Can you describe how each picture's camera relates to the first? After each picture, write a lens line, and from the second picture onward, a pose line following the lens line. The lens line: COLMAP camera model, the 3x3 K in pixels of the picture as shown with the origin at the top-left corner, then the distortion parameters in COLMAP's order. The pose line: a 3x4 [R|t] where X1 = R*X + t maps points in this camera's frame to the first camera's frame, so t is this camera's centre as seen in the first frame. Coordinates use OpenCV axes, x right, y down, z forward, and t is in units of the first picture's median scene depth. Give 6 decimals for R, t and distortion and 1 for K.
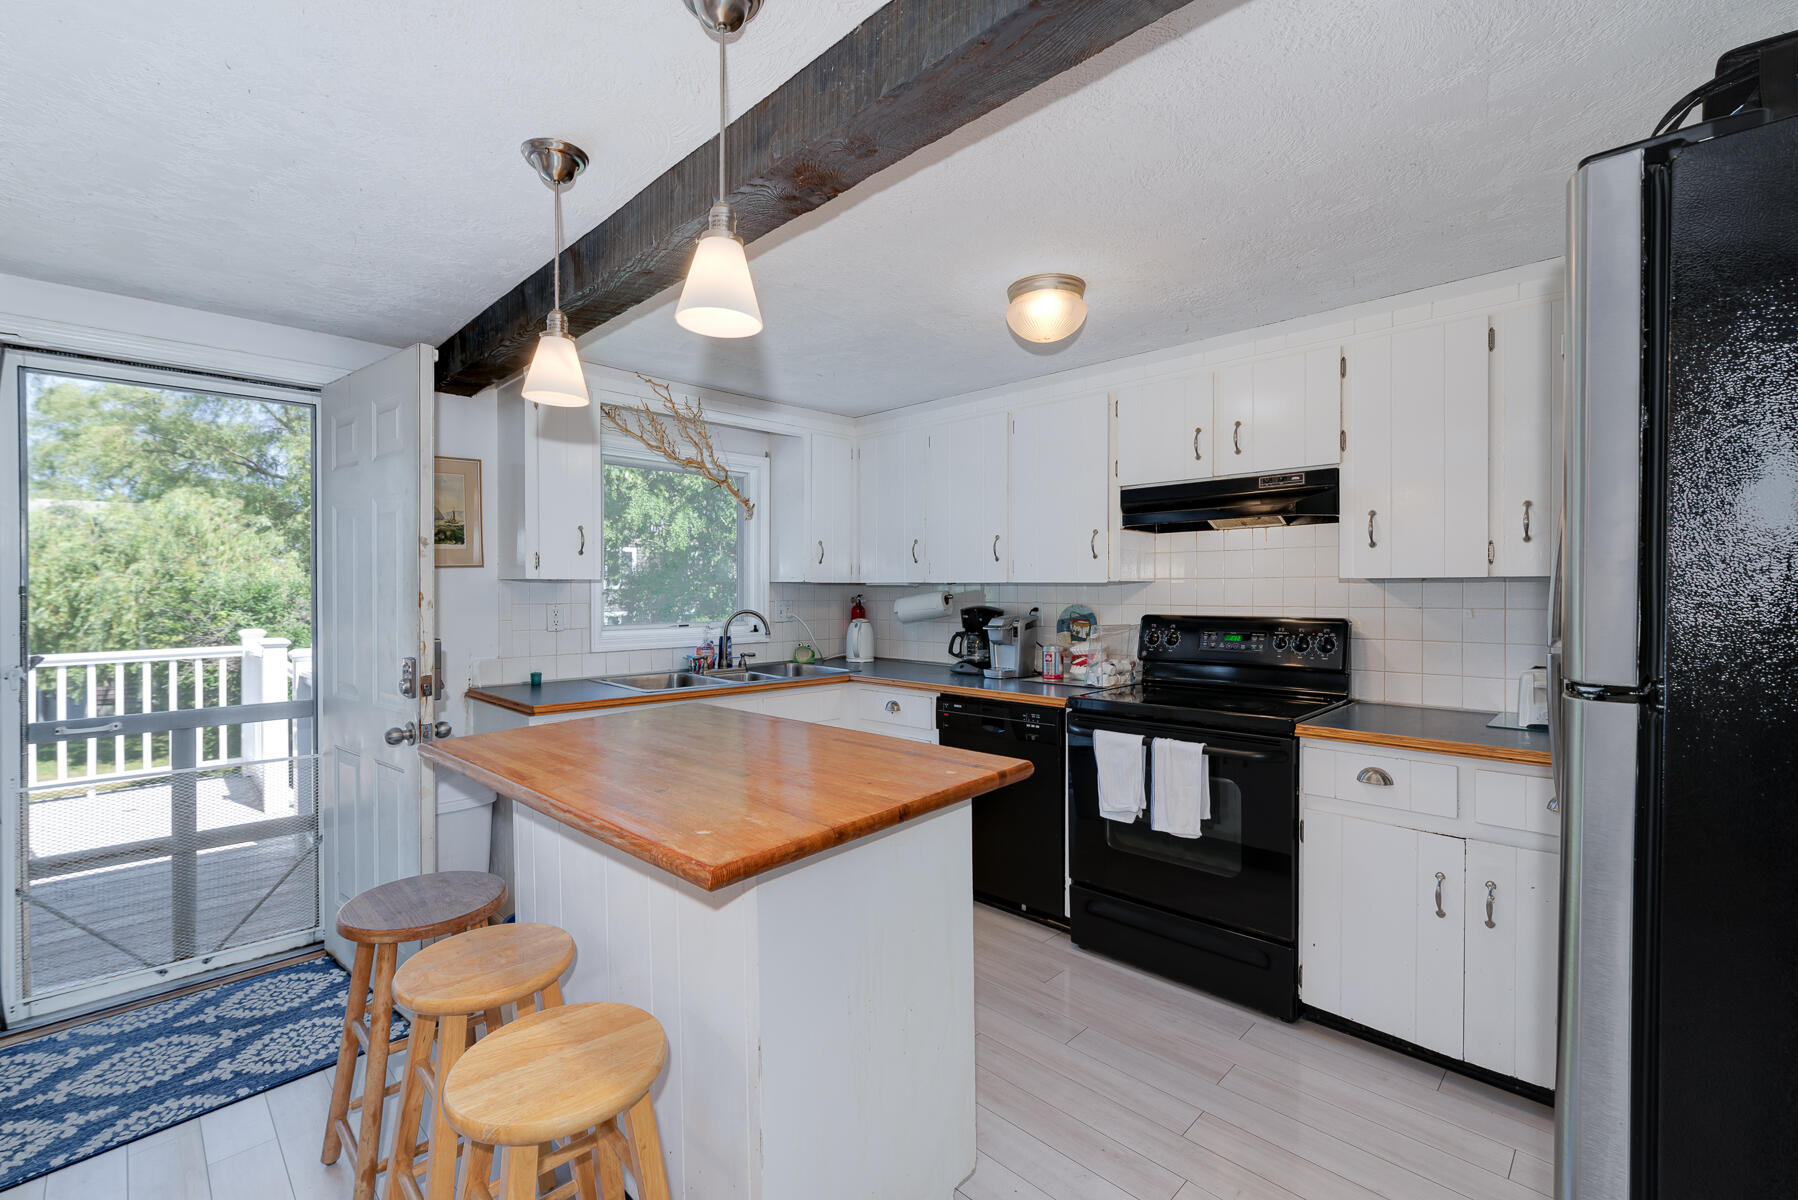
lens RADIAL K [[776.3, 0, 882.0], [0, 776.3, 597.5], [0, 0, 1]] dist [-0.000656, 0.001161]
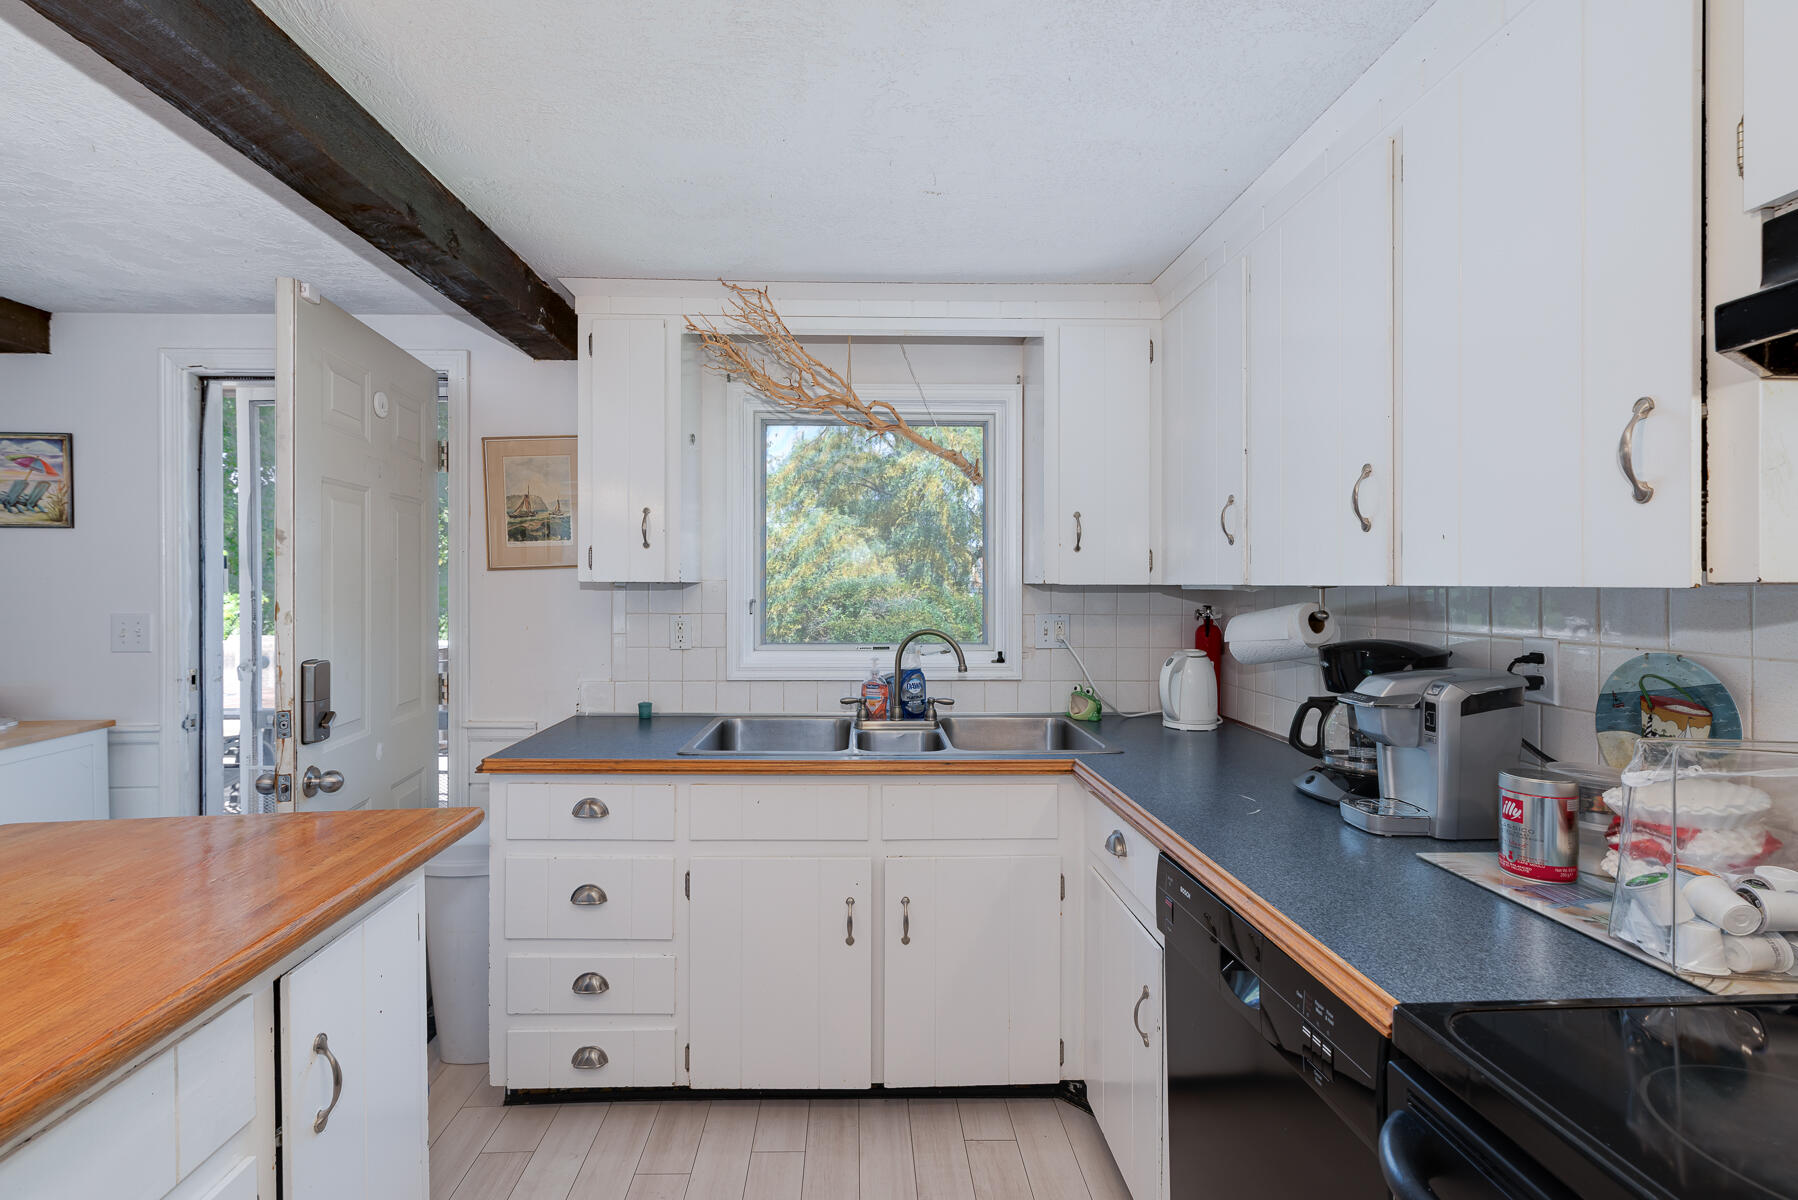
lens RADIAL K [[776.3, 0, 909.8], [0, 776.3, 587.5], [0, 0, 1]] dist [-0.000656, 0.001161]
pose [[0.731296, 0.002726, -0.682055, 0.238264], [-0.010044, 0.999927, -0.006773, -0.013104], [0.681986, 0.011804, 0.731270, 0.537704]]
